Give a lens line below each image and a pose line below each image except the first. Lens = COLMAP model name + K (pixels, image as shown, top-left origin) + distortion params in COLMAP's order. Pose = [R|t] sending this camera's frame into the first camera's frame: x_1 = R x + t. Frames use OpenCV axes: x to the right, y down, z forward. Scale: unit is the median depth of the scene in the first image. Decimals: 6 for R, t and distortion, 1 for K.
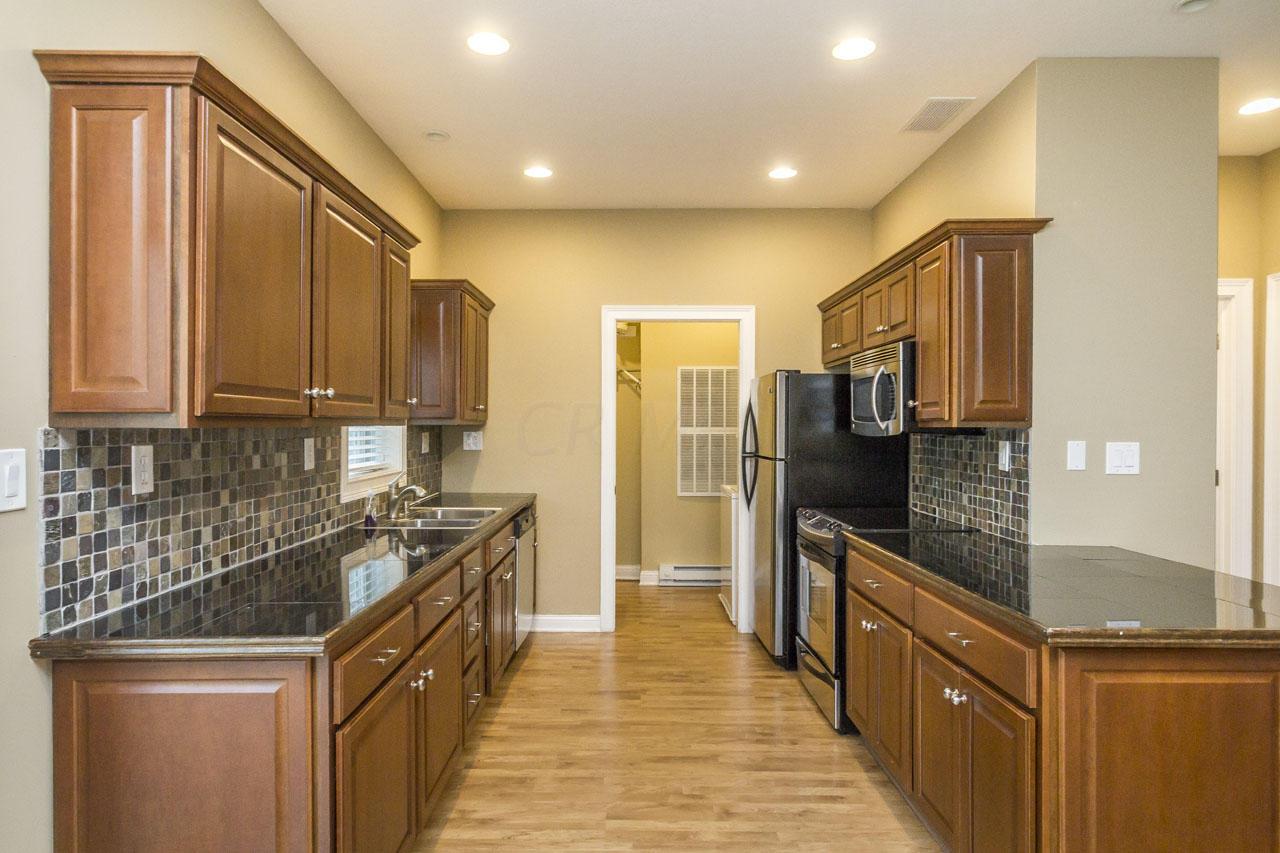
lens RADIAL K [[769.2, 0, 620.5], [0, 769.2, 427.0], [0, 0, 1]] dist [0.001453, 0.001487]
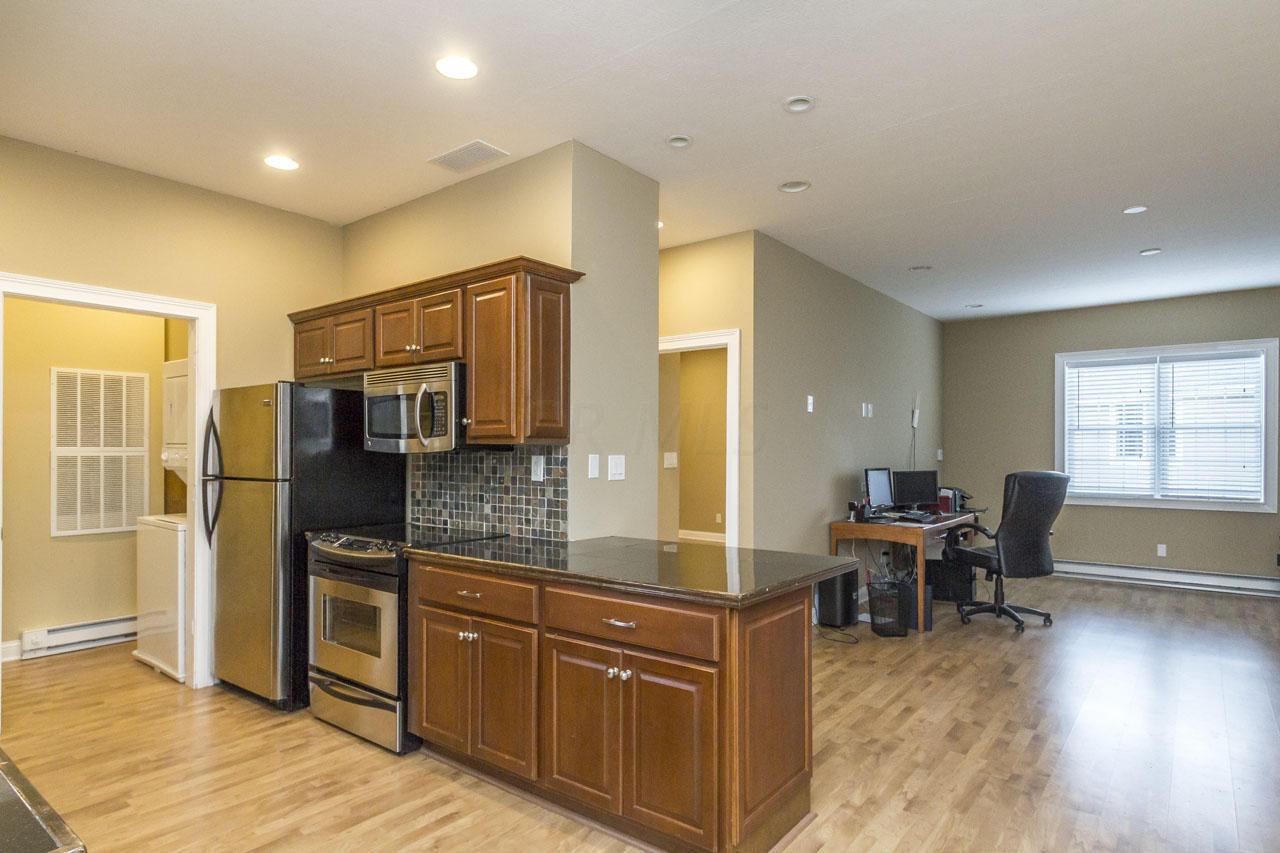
lens RADIAL K [[704.0, 0, 635.8], [0, 704.0, 450.4], [0, 0, 1]] dist [0.003094, 0.000243]
pose [[0.609266, 0.002470, 0.792962, -0.242674], [0.000580, 0.999993, -0.003560, 0.013173], [-0.792966, 0.002629, 0.609261, 0.214113]]
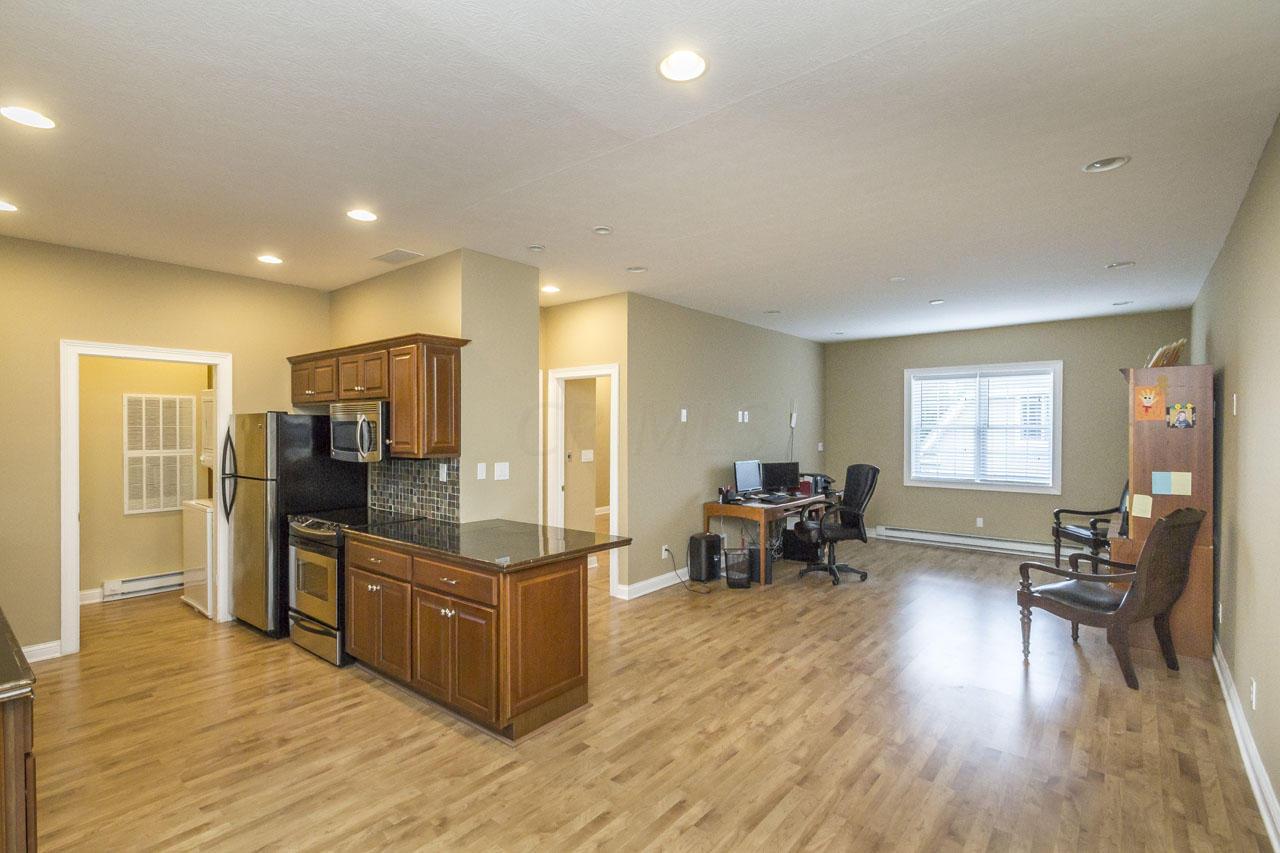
lens RADIAL K [[593.6, 0, 638.7], [0, 593.6, 434.4], [0, 0, 1]] dist [0.000737, 0.000198]
pose [[0.622532, -0.005490, 0.782575, -0.240626], [0.000614, 0.999979, 0.006526, -0.051111], [-0.782594, -0.003582, 0.622522, -0.143370]]
